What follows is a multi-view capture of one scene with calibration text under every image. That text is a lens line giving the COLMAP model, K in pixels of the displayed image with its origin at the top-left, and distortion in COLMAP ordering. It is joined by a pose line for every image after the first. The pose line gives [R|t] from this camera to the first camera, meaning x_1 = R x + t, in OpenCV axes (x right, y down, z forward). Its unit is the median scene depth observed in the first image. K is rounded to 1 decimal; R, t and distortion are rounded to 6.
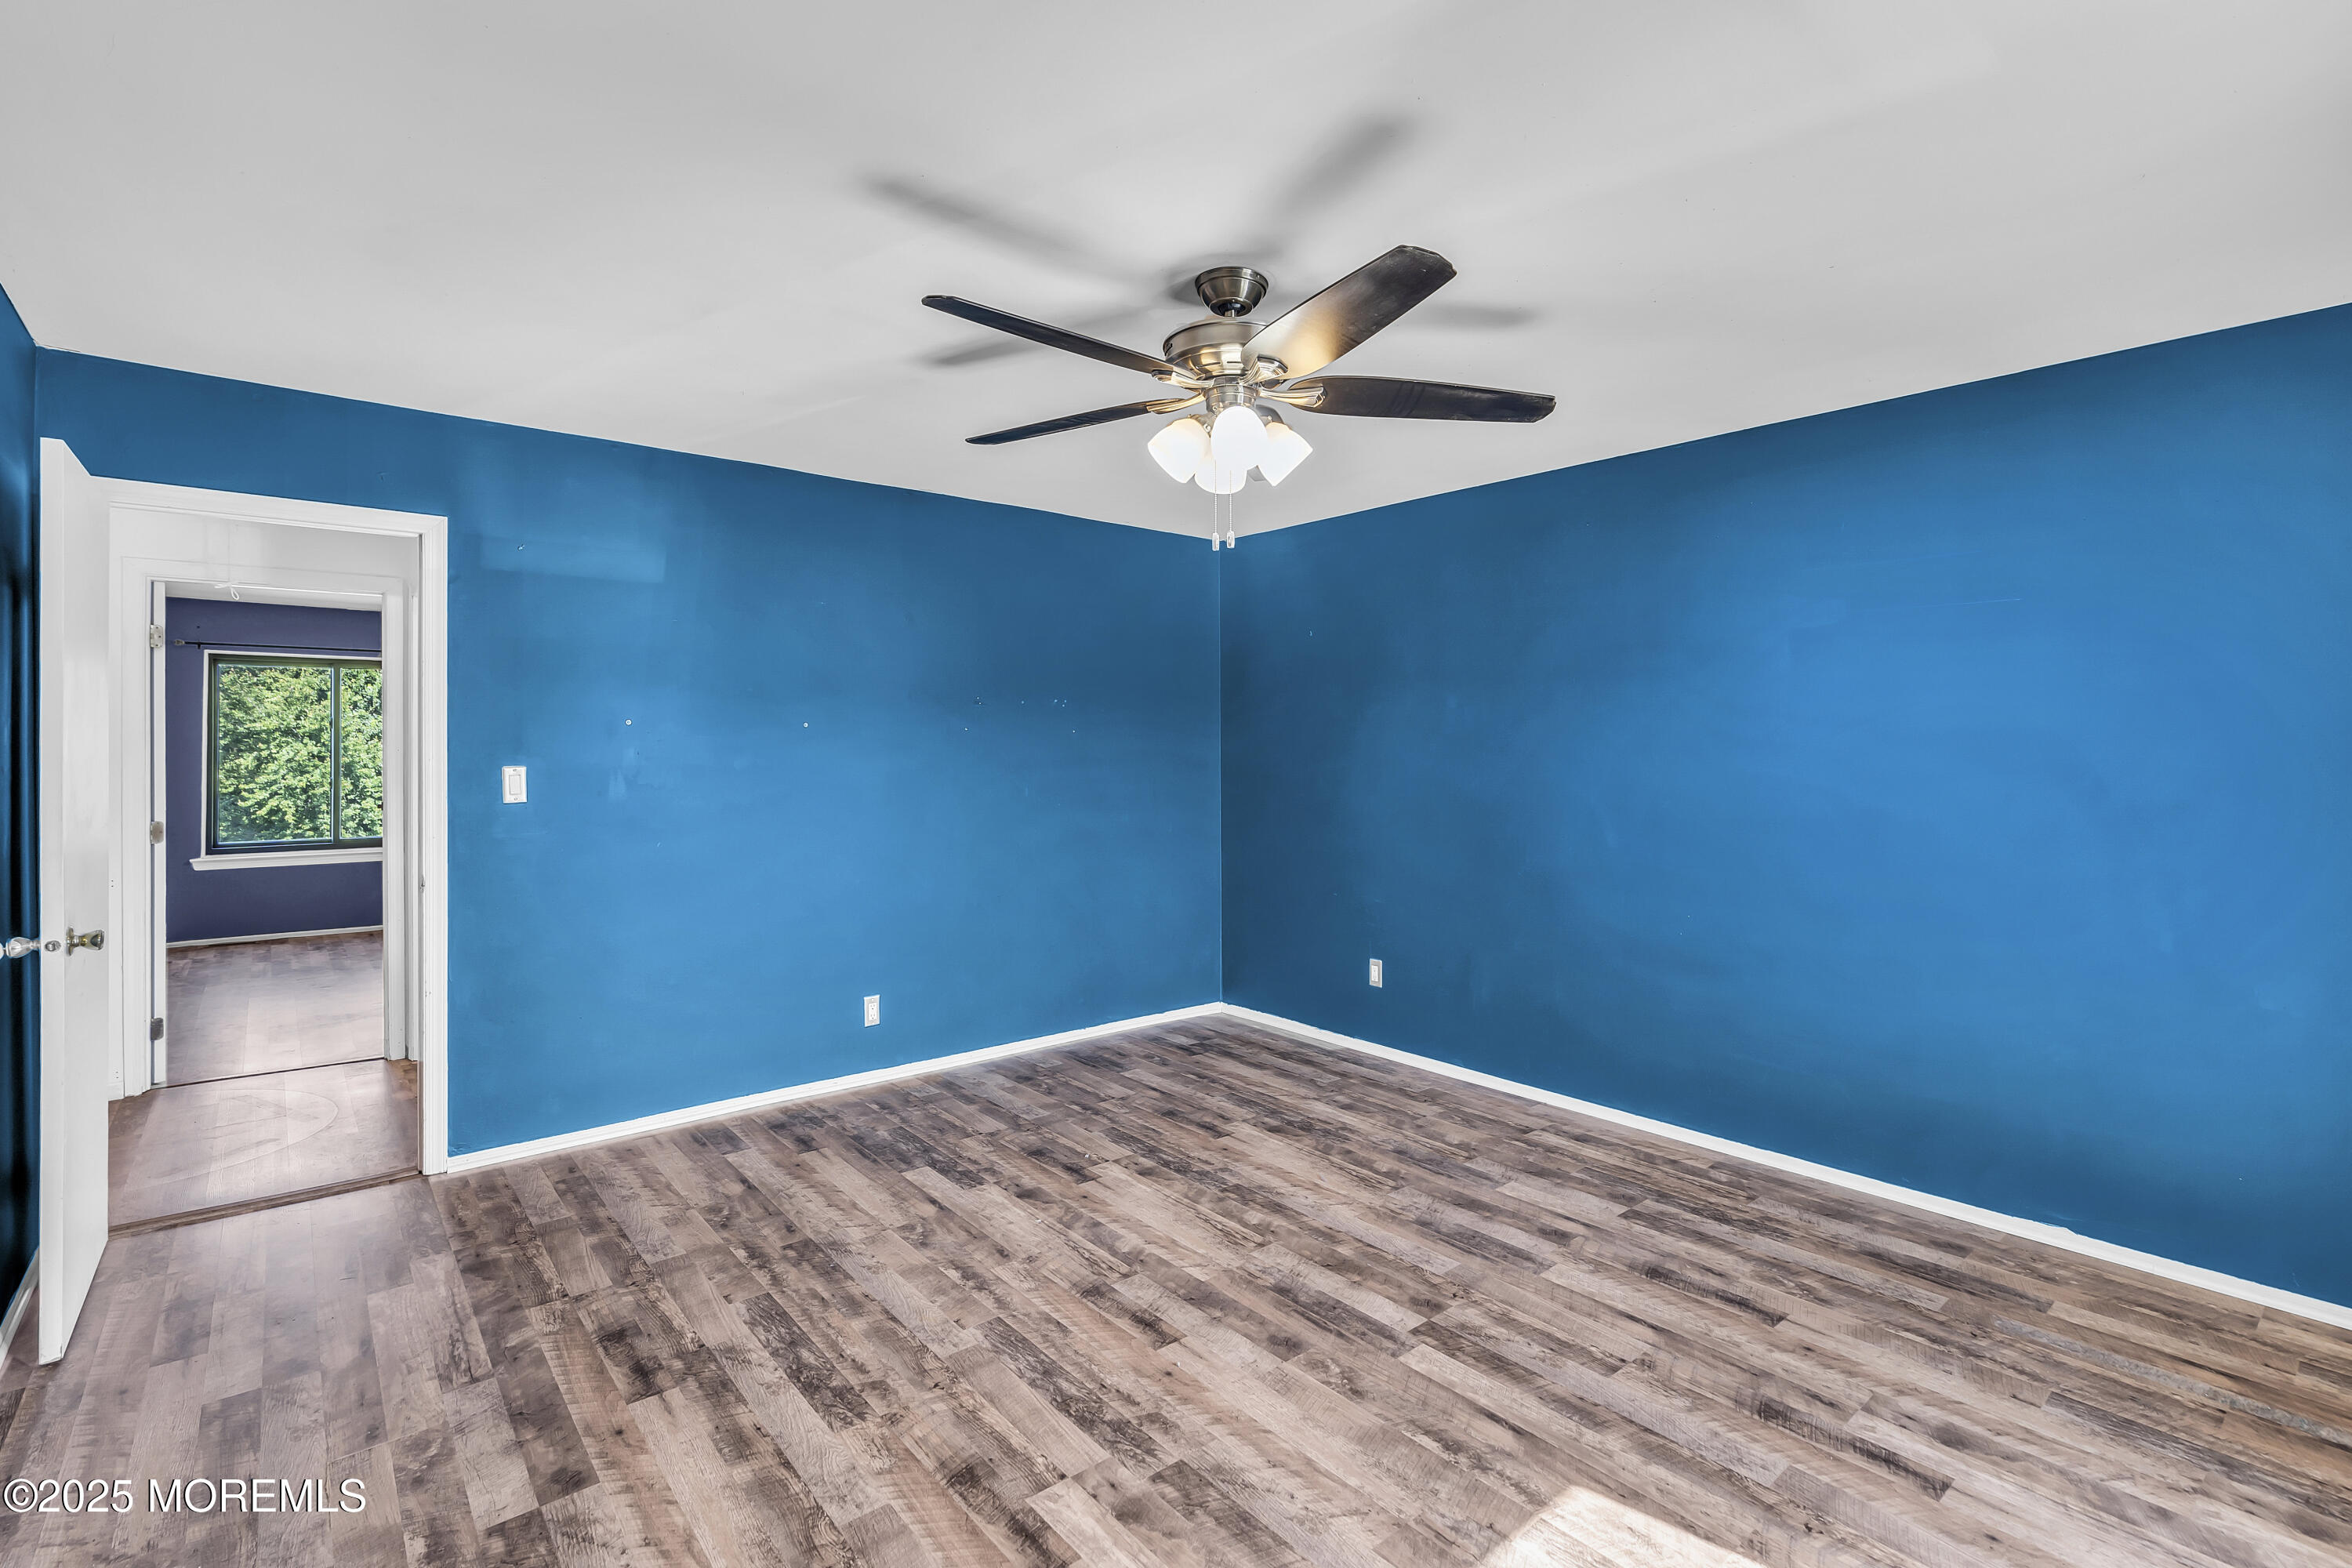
lens RADIAL K [[1083.7, 0, 1176.2], [0, 1083.7, 752.7], [0, 0, 1]] dist [-0.007331, 0.003296]
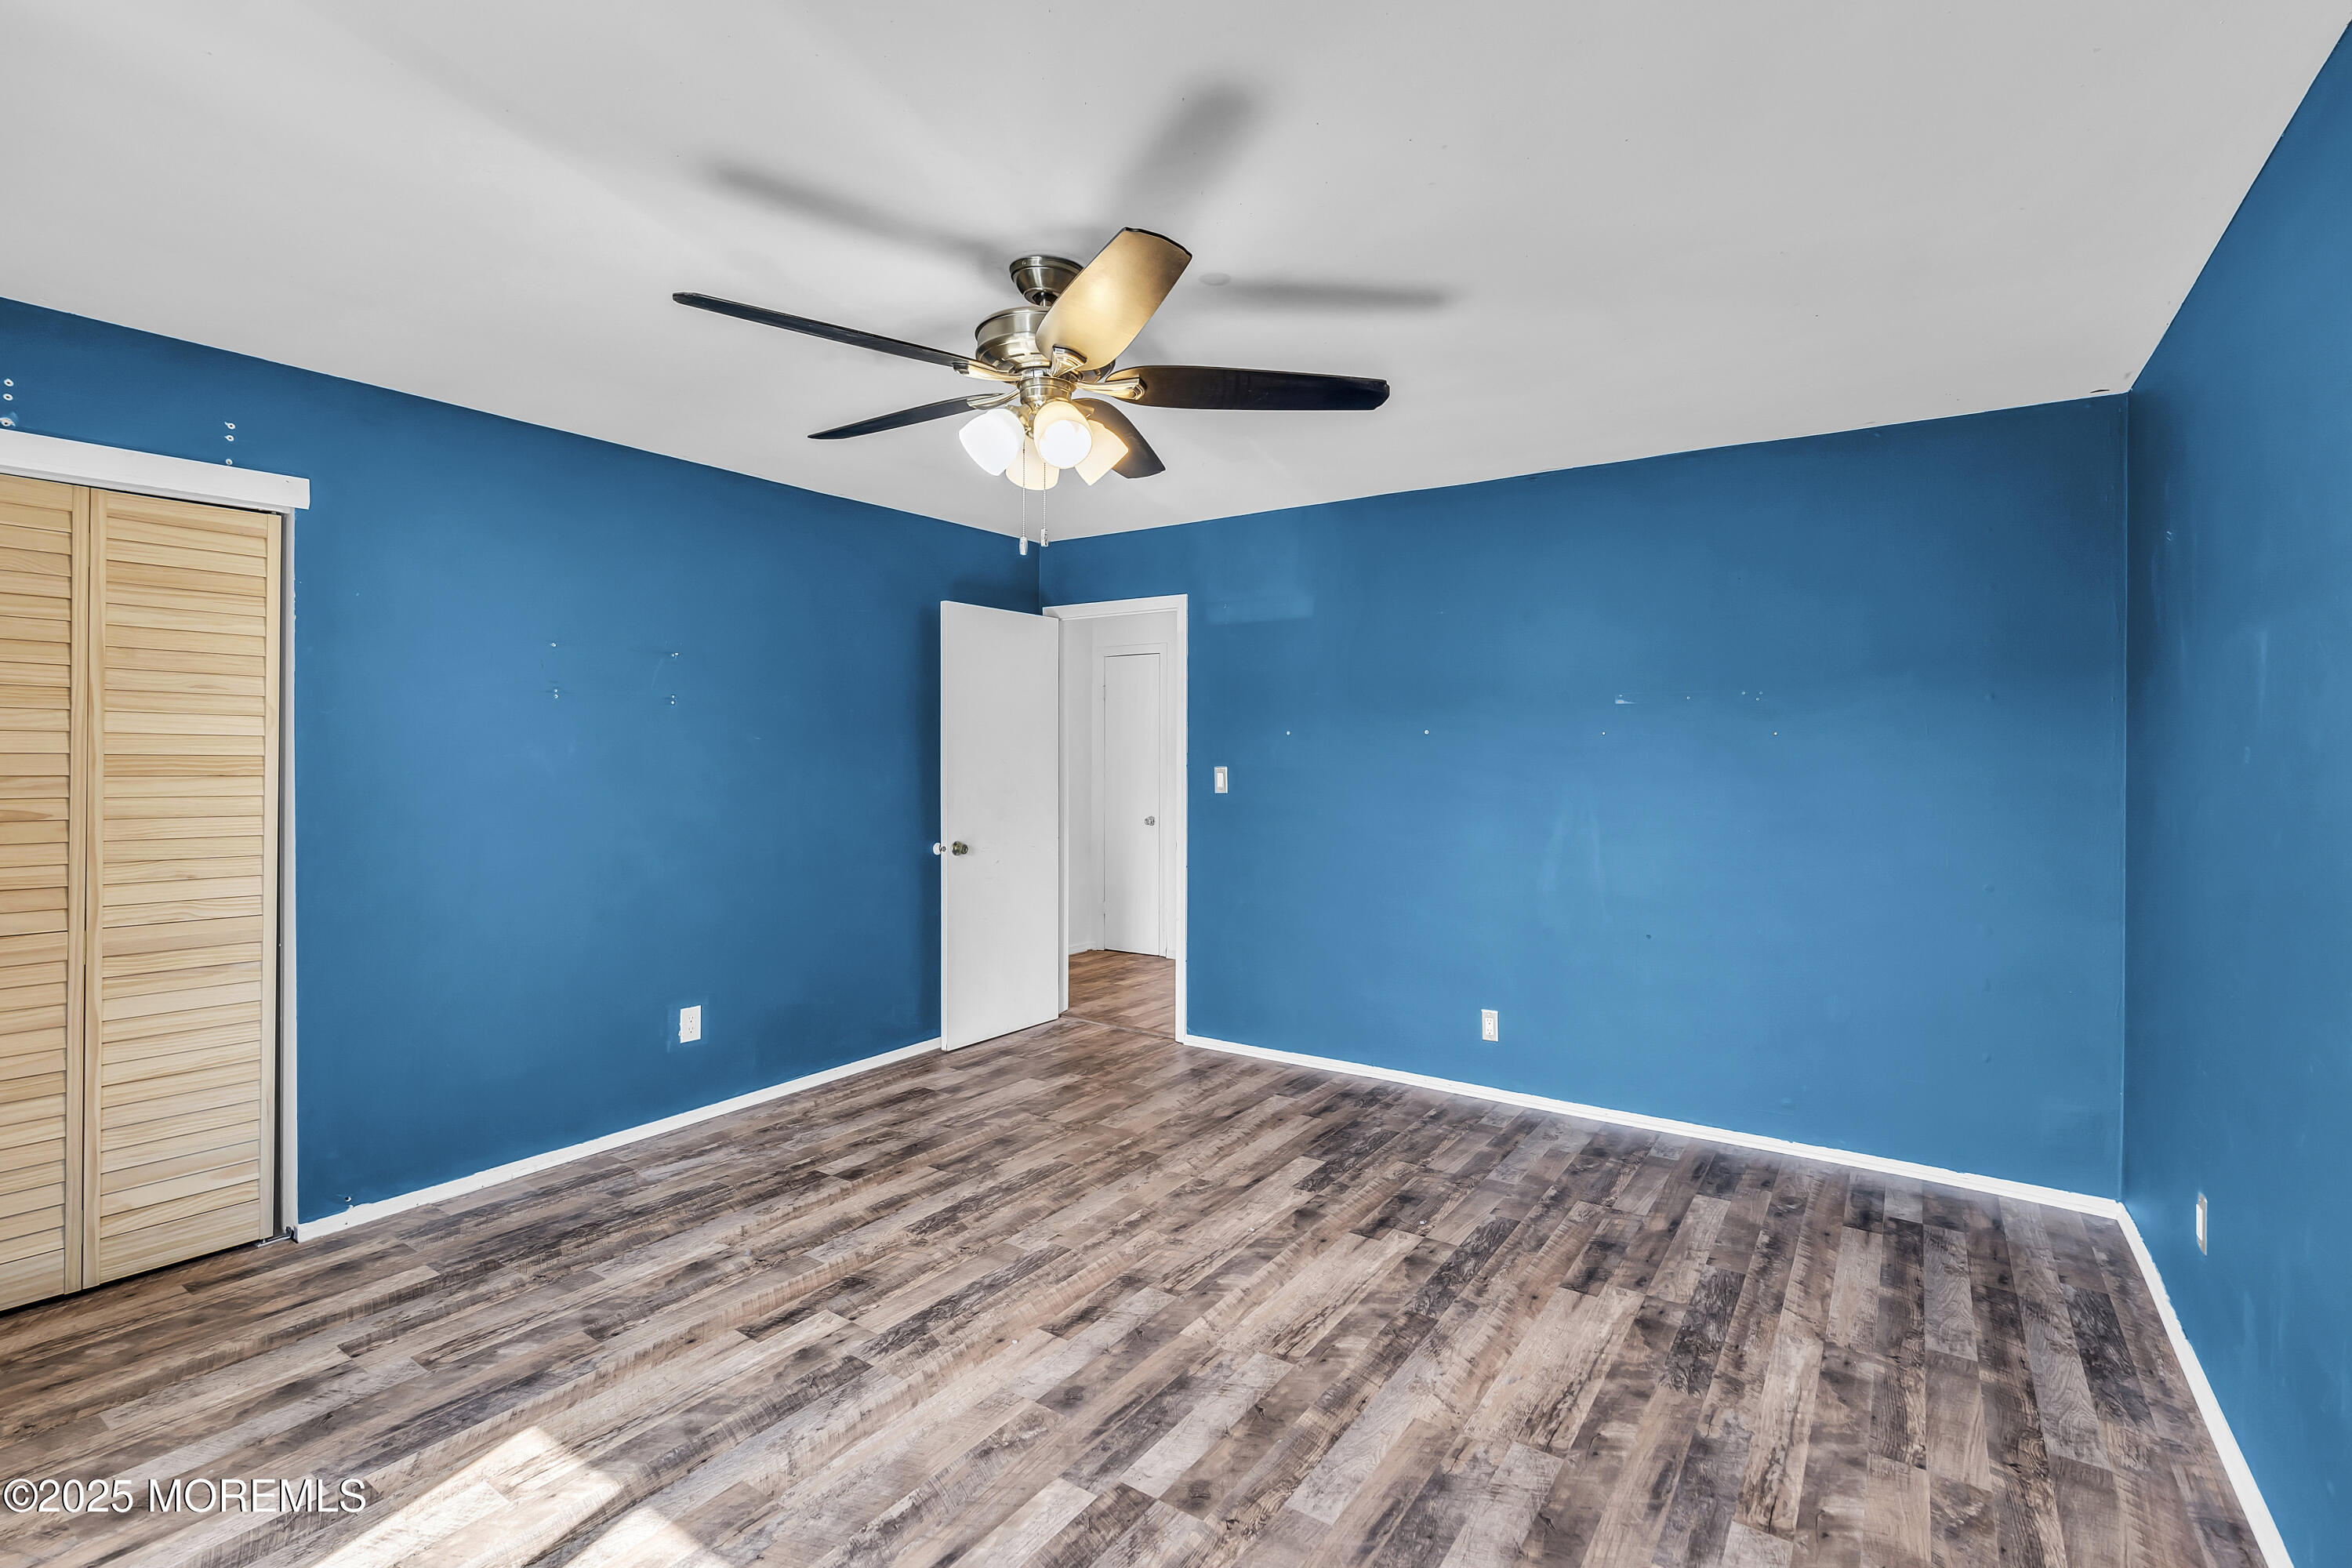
lens RADIAL K [[1083.7, 0, 1205.5], [0, 1083.7, 766.7], [0, 0, 1]] dist [-0.007331, 0.003296]
pose [[0.279185, 0.012414, -0.960157, 0.819005], [-0.007733, 0.999913, 0.010679, -0.001927], [0.960206, 0.004443, 0.279257, 0.689137]]
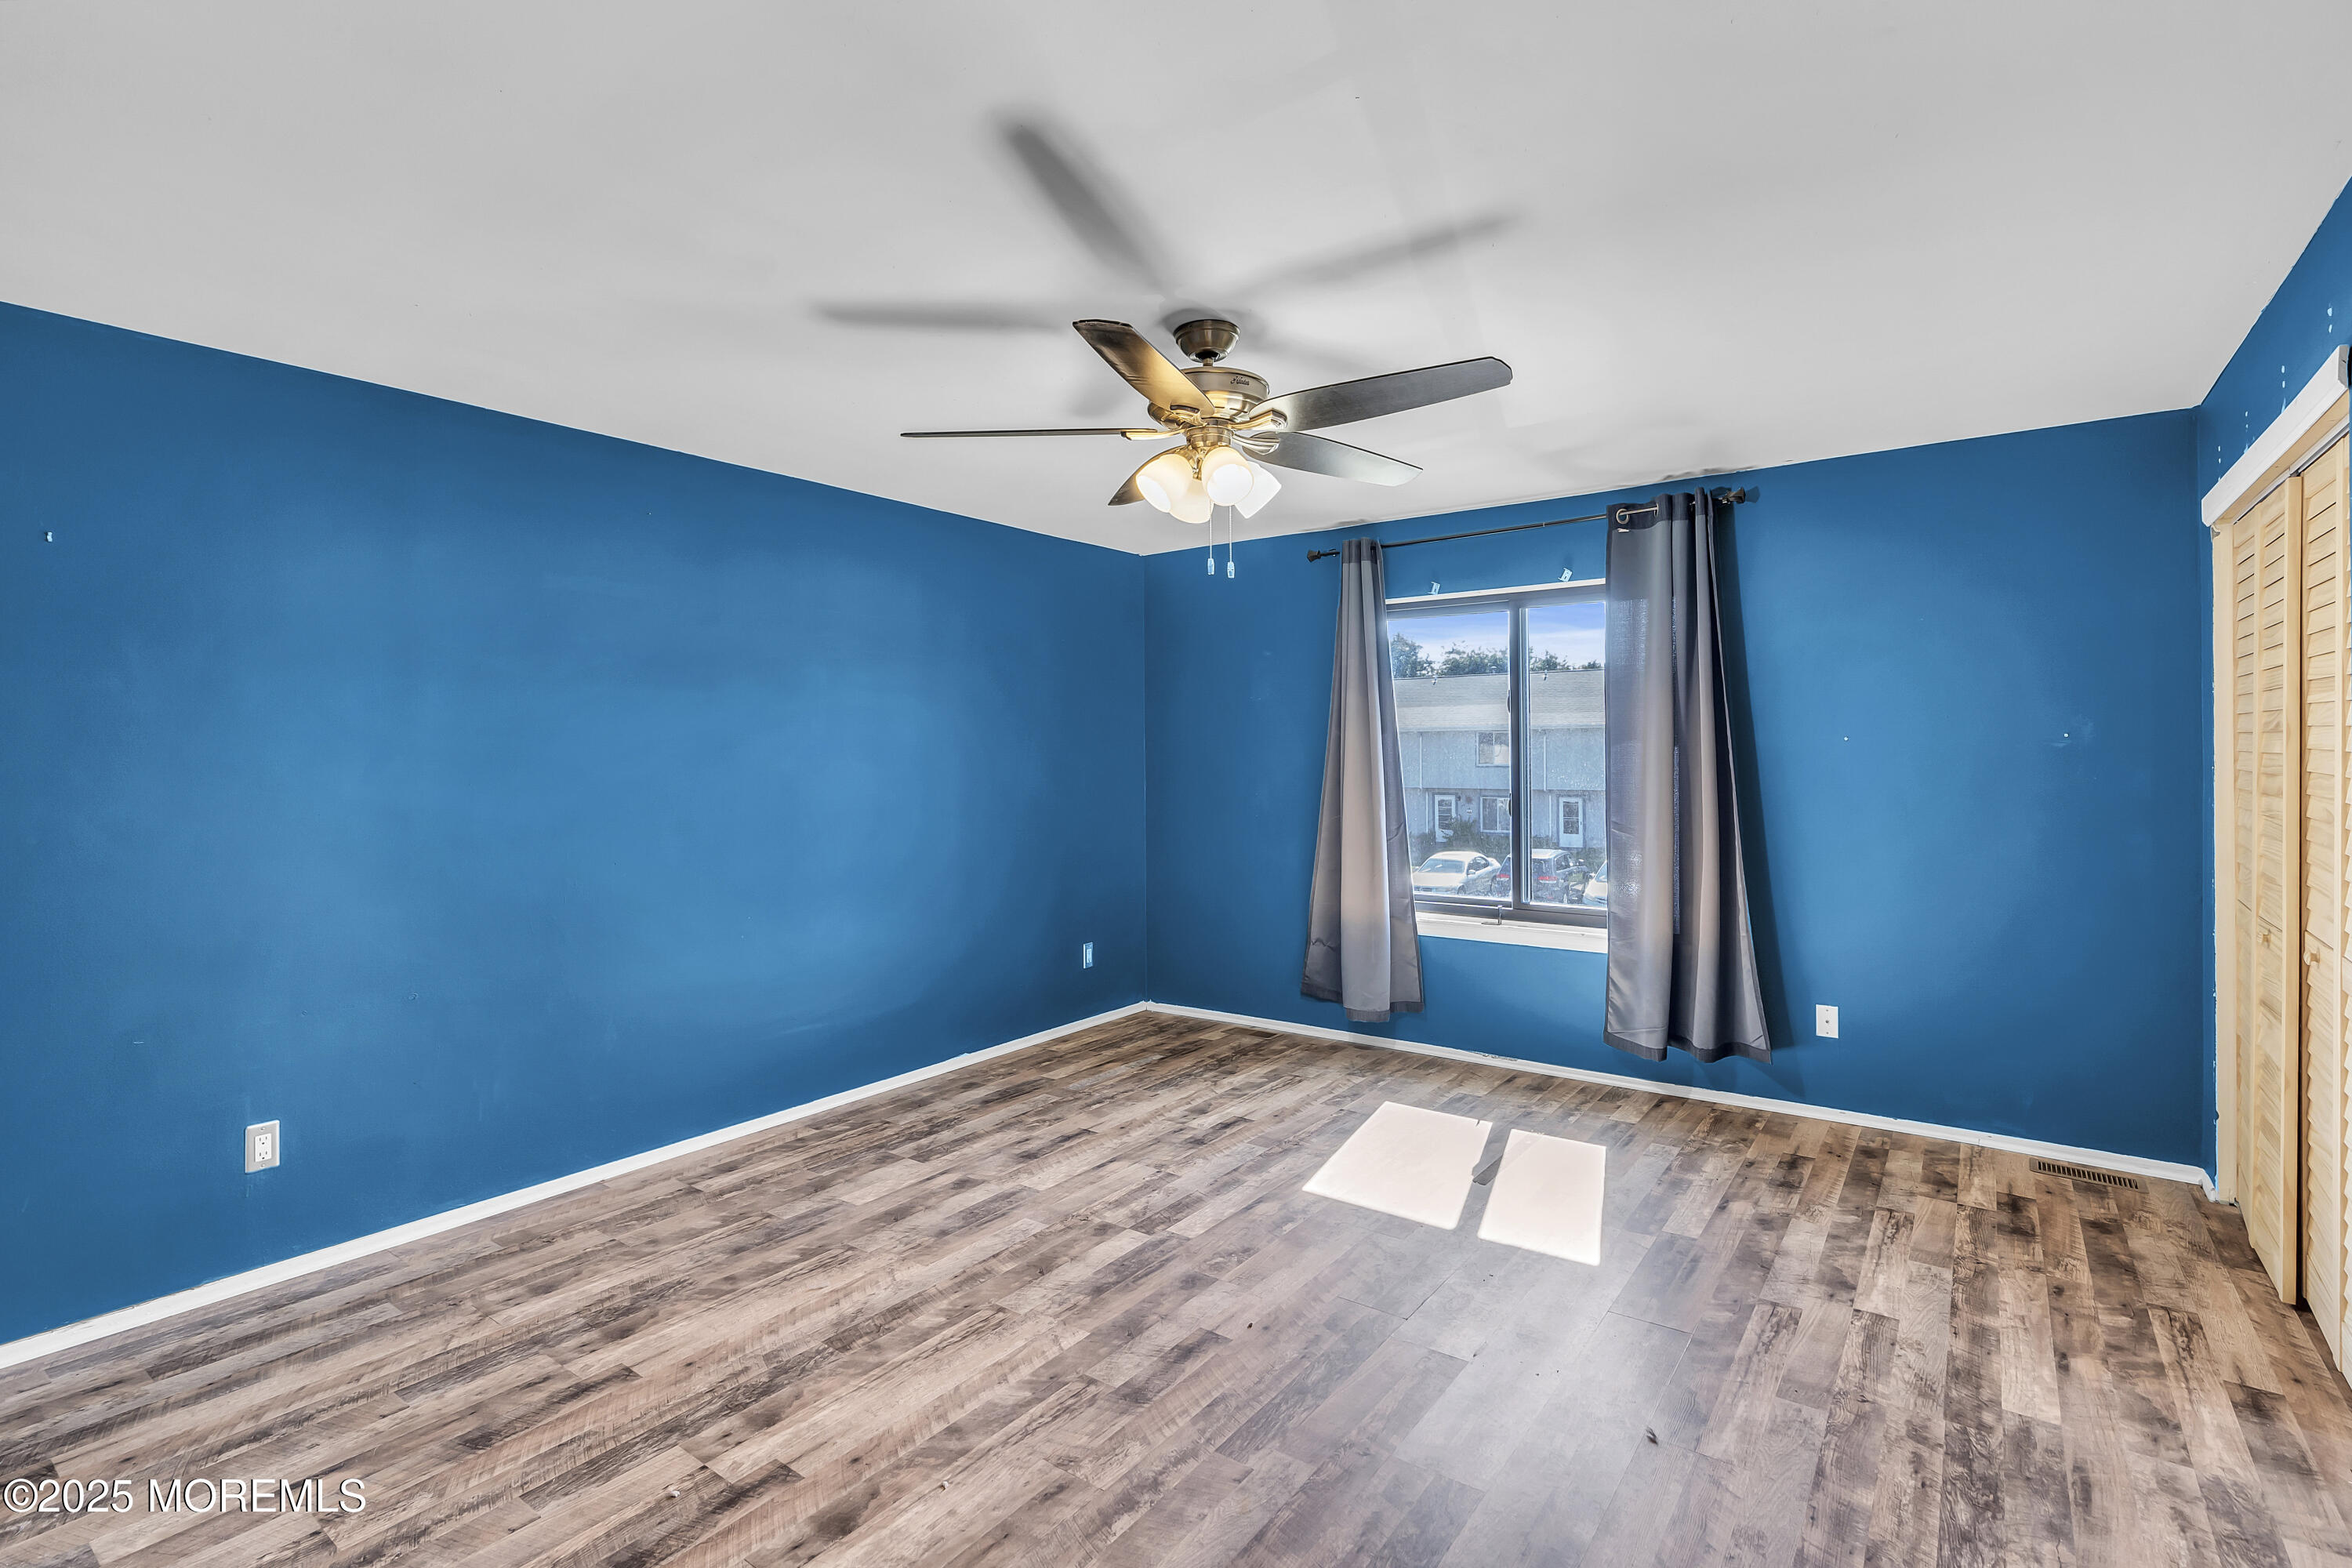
lens RADIAL K [[1083.7, 0, 1215.8], [0, 1083.7, 753.0], [0, 0, 1]] dist [-0.007331, 0.003296]
pose [[-0.251630, -0.001476, 0.967822, -0.808652], [0.014145, 0.999886, 0.005203, -0.009189], [-0.967720, 0.014999, -0.251581, 1.013260]]
